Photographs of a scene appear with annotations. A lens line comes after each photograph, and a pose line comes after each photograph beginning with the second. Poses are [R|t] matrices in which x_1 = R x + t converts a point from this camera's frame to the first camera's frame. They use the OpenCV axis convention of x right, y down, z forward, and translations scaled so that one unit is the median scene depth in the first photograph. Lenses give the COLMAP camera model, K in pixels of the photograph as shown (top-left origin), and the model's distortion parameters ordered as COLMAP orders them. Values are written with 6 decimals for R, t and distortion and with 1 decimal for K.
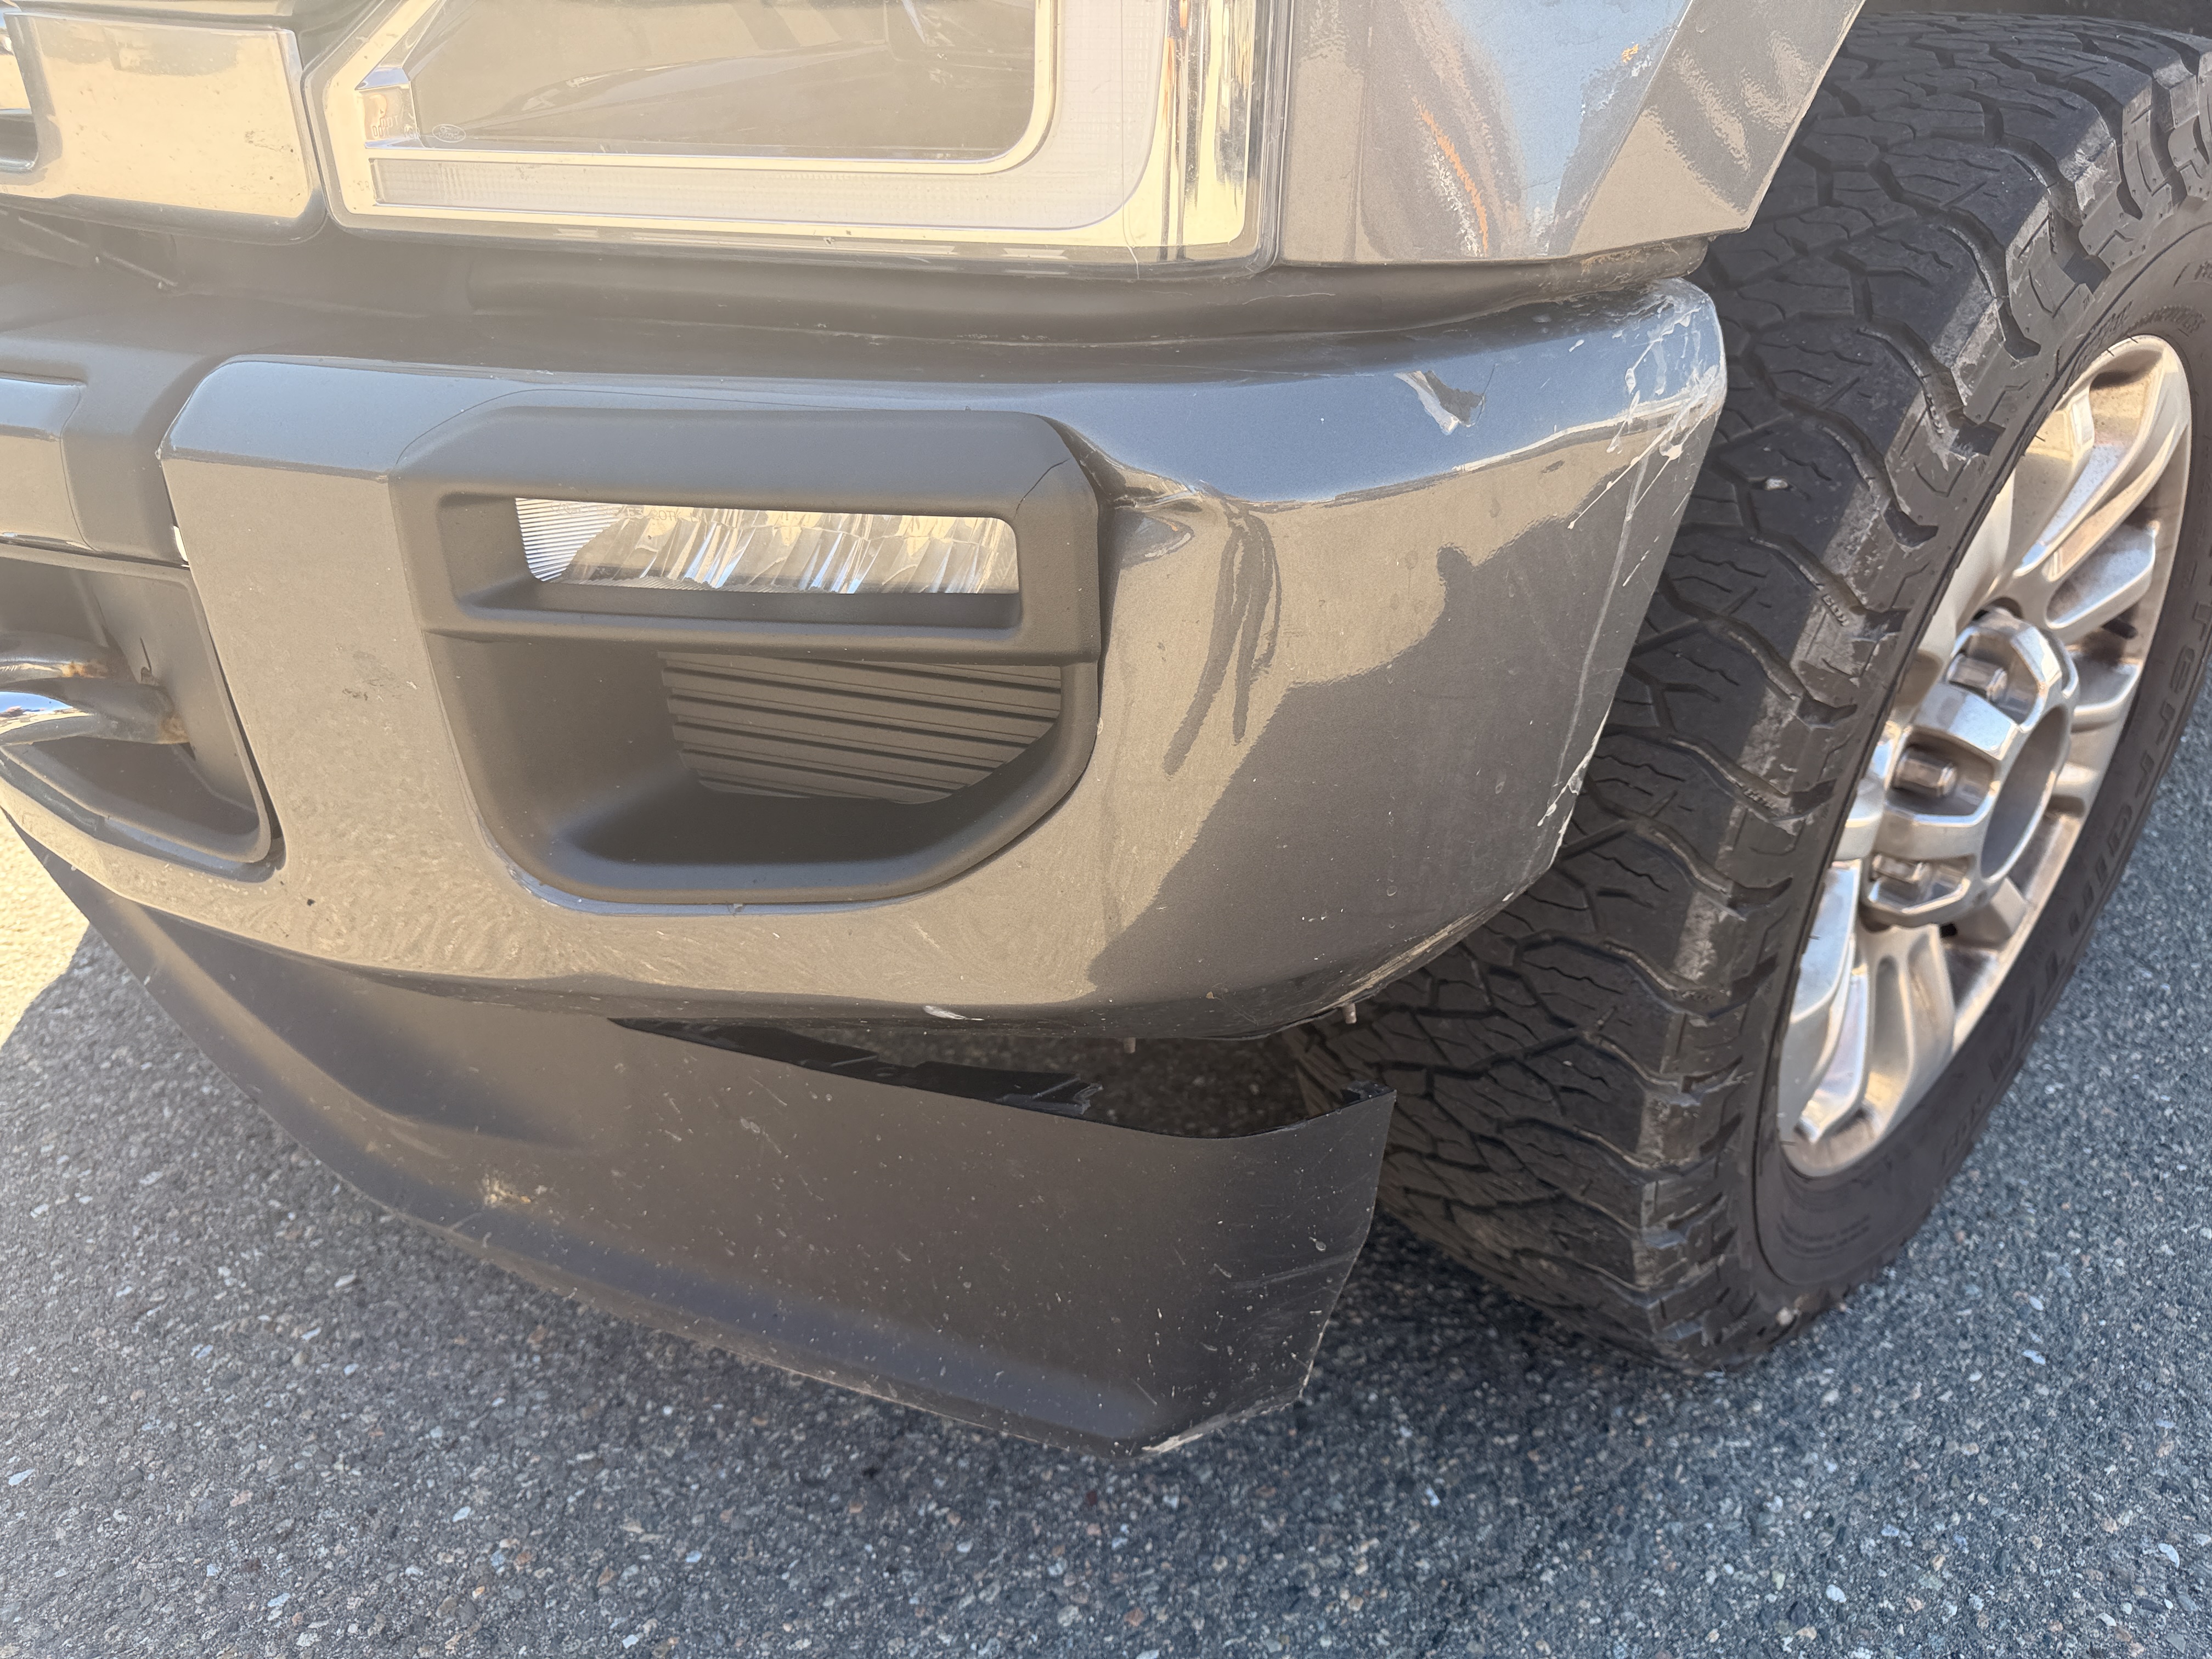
lens RADIAL K [[1550.6, 0, 1102.6], [0, 1550.6, 820.7], [0, 0, 1]] dist [0.000516, -0.002182]
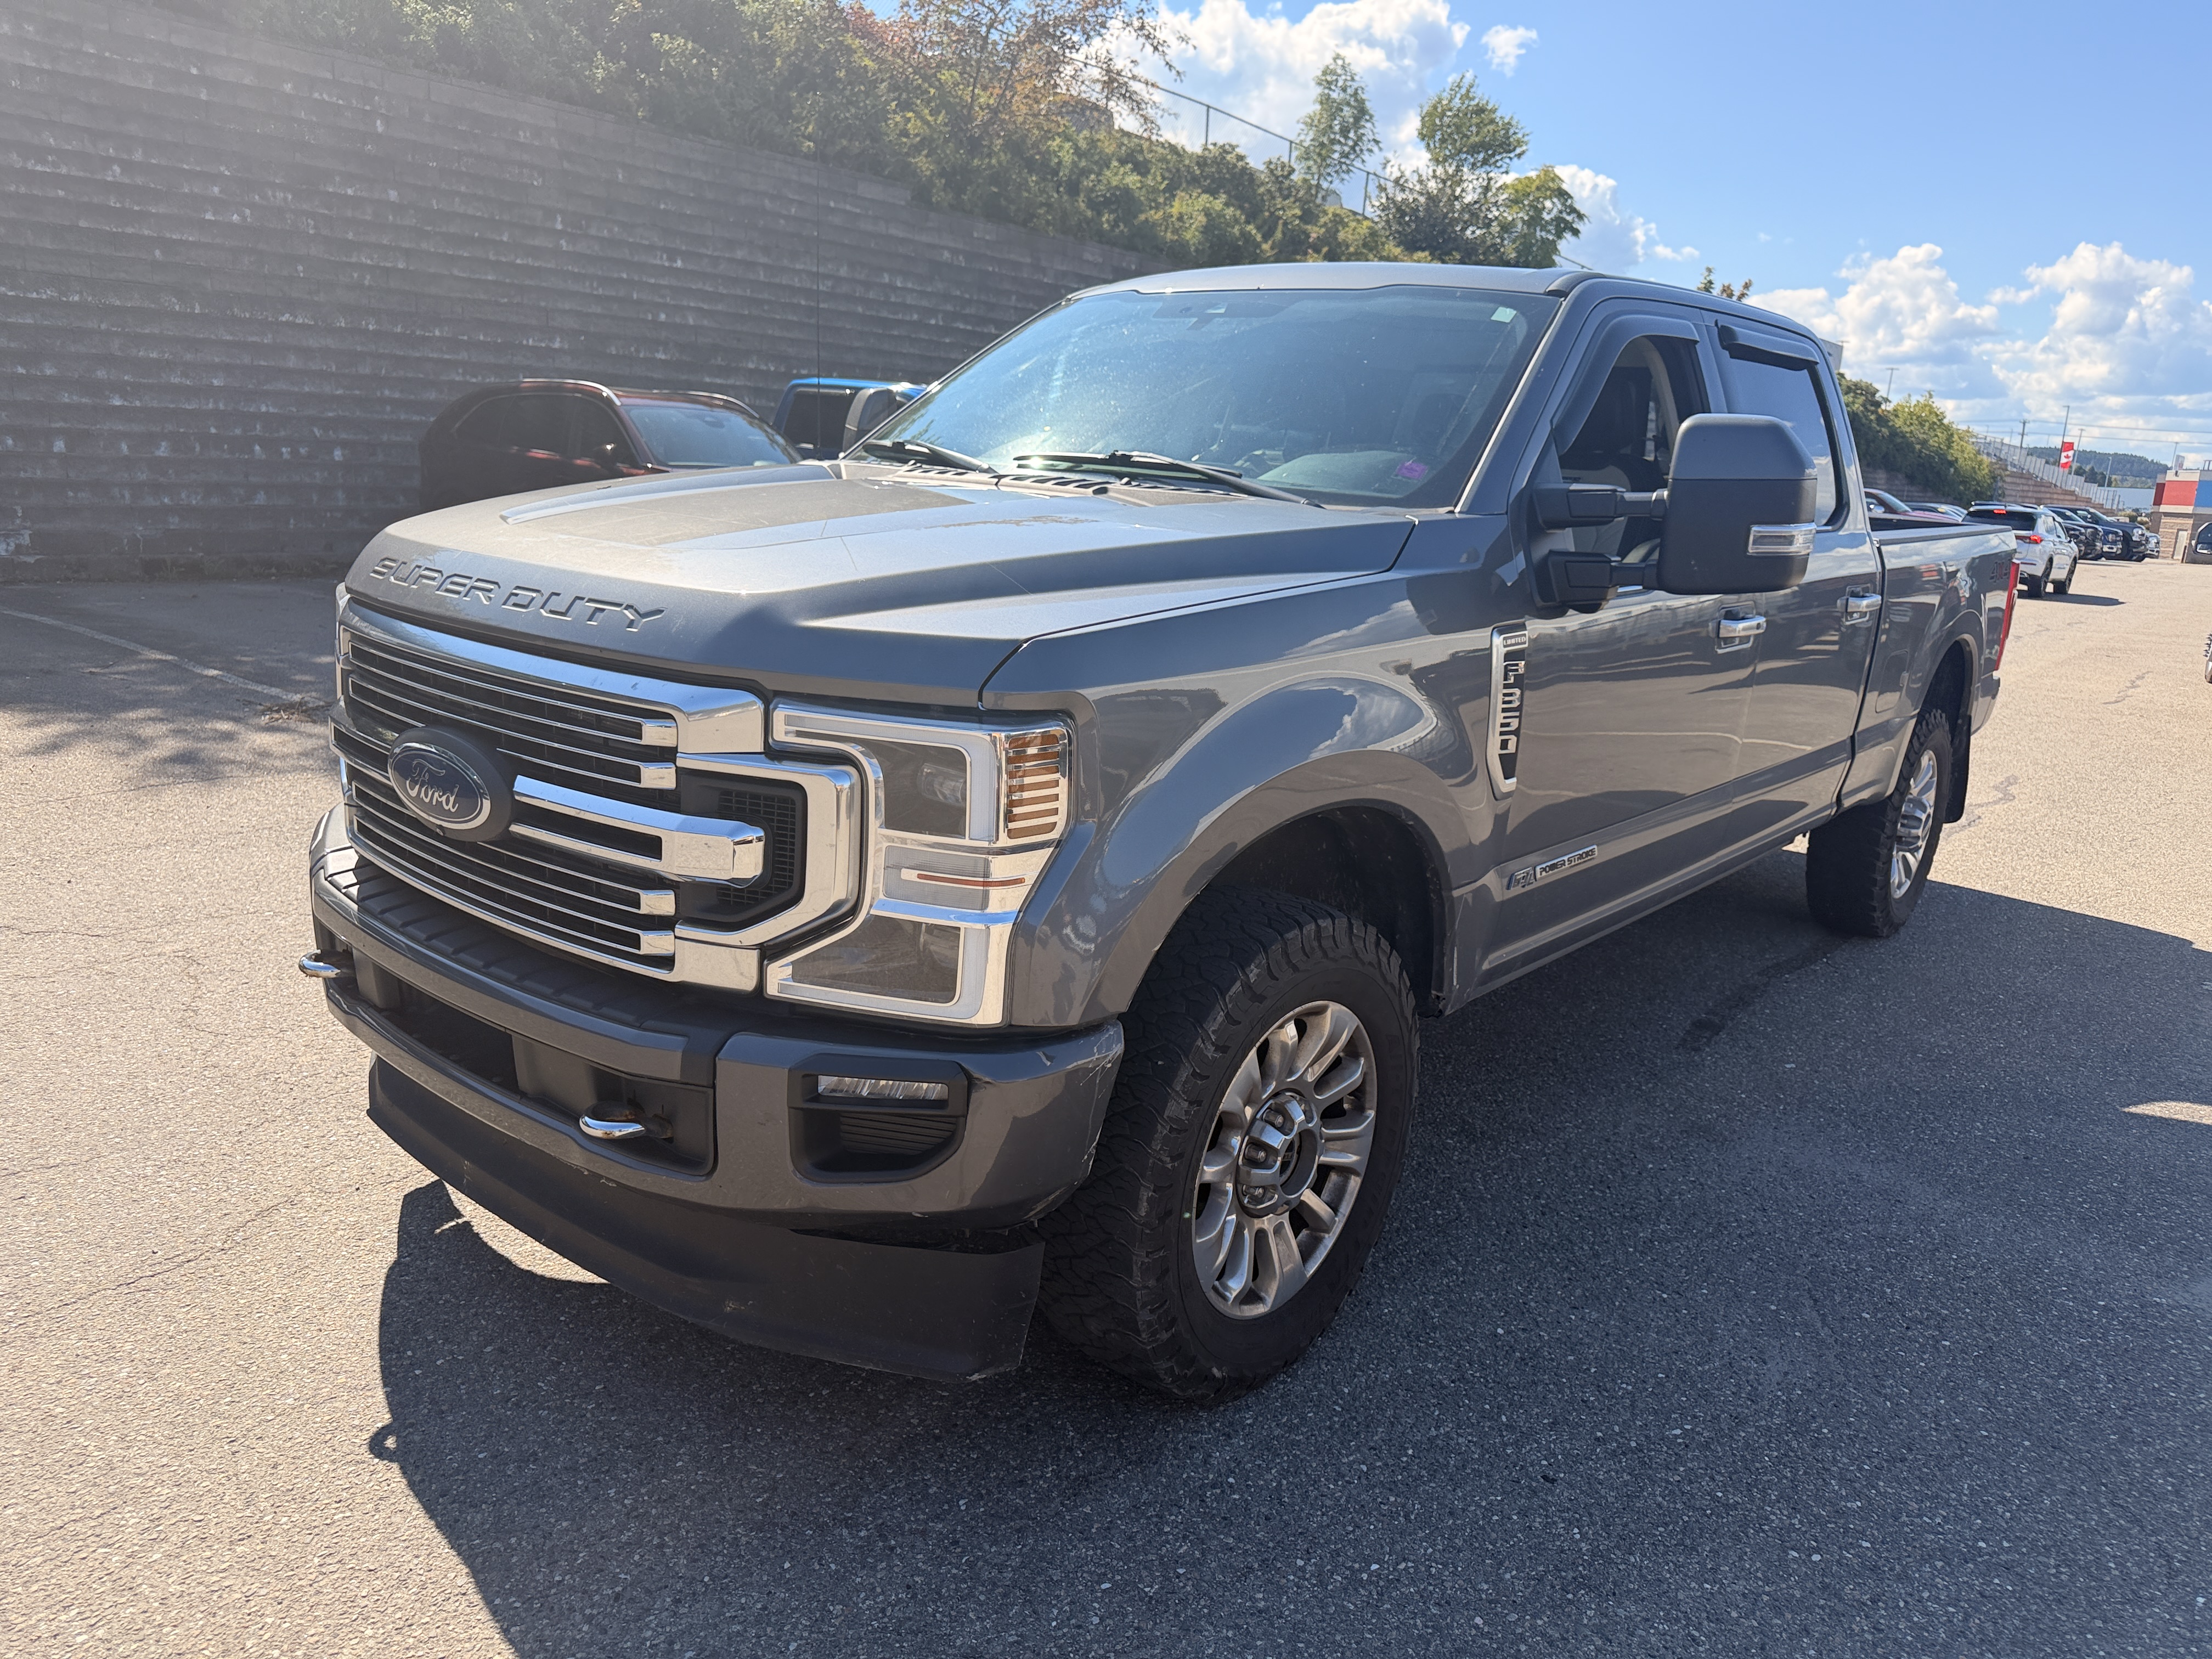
lens RADIAL K [[1544.0, 0, 1094.8], [0, 1544.0, 817.5], [0, 0, 1]] dist [0.041170, -0.000433]
pose [[0.992827, 0.034887, 0.114360, -0.089430], [-0.004246, 0.966168, -0.257878, 0.104729], [-0.119487, 0.255542, 0.959386, -1.787260]]
